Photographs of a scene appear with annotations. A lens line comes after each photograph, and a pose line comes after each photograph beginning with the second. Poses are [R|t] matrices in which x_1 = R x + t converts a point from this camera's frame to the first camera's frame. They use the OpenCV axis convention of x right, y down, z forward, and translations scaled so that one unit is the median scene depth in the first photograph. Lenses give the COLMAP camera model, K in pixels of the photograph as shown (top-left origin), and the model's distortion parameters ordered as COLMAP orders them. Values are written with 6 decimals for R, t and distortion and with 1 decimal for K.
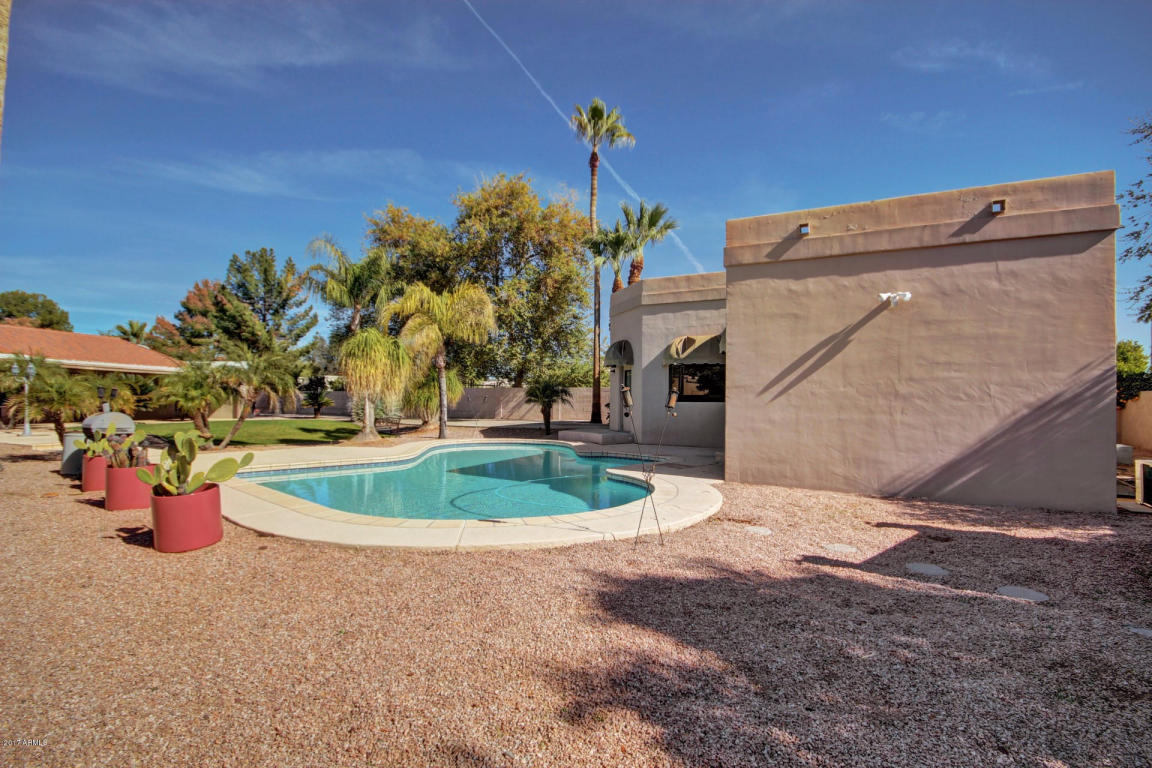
lens RADIAL K [[539.8, 0, 575.1], [0, 539.8, 388.1], [0, 0, 1]] dist [-0.004670, -0.003445]
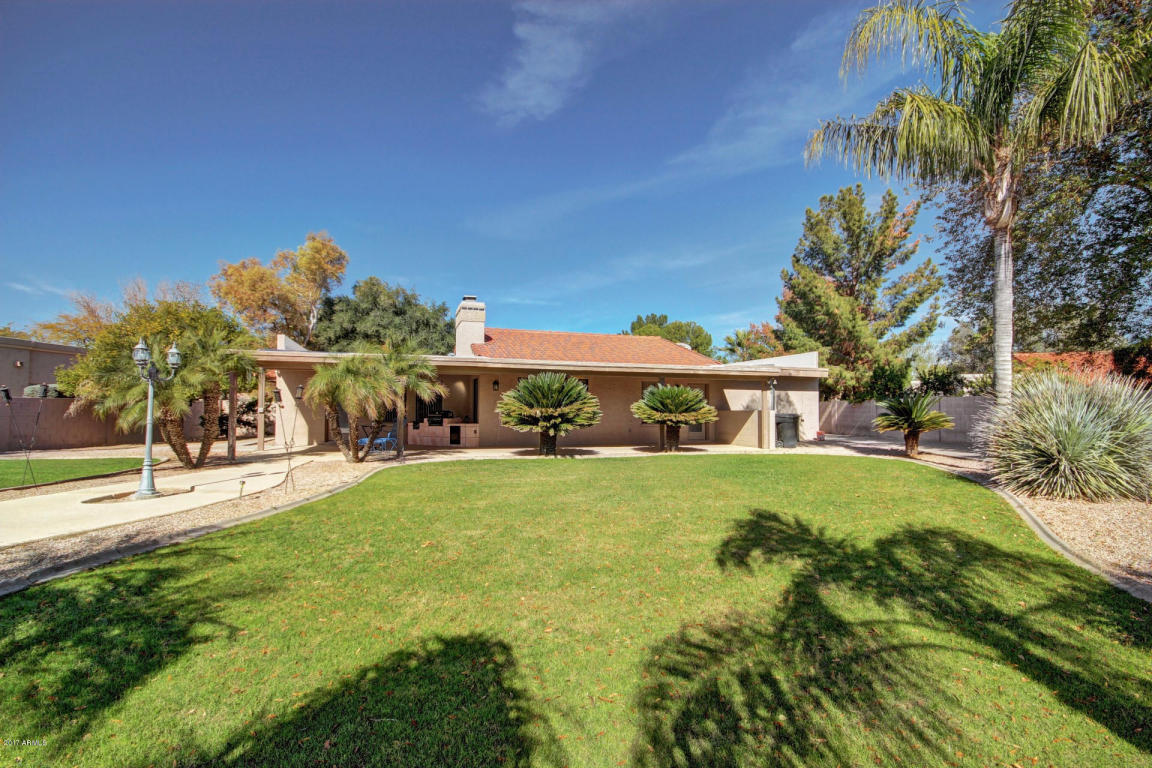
lens RADIAL K [[539.8, 0, 569.3], [0, 539.8, 404.4], [0, 0, 1]] dist [-0.004670, -0.003445]
pose [[0.457817, -0.015374, -0.888913, -0.146958], [0.022346, 0.999734, -0.005781, 0.006594], [0.888765, -0.017217, 0.458039, 0.386145]]
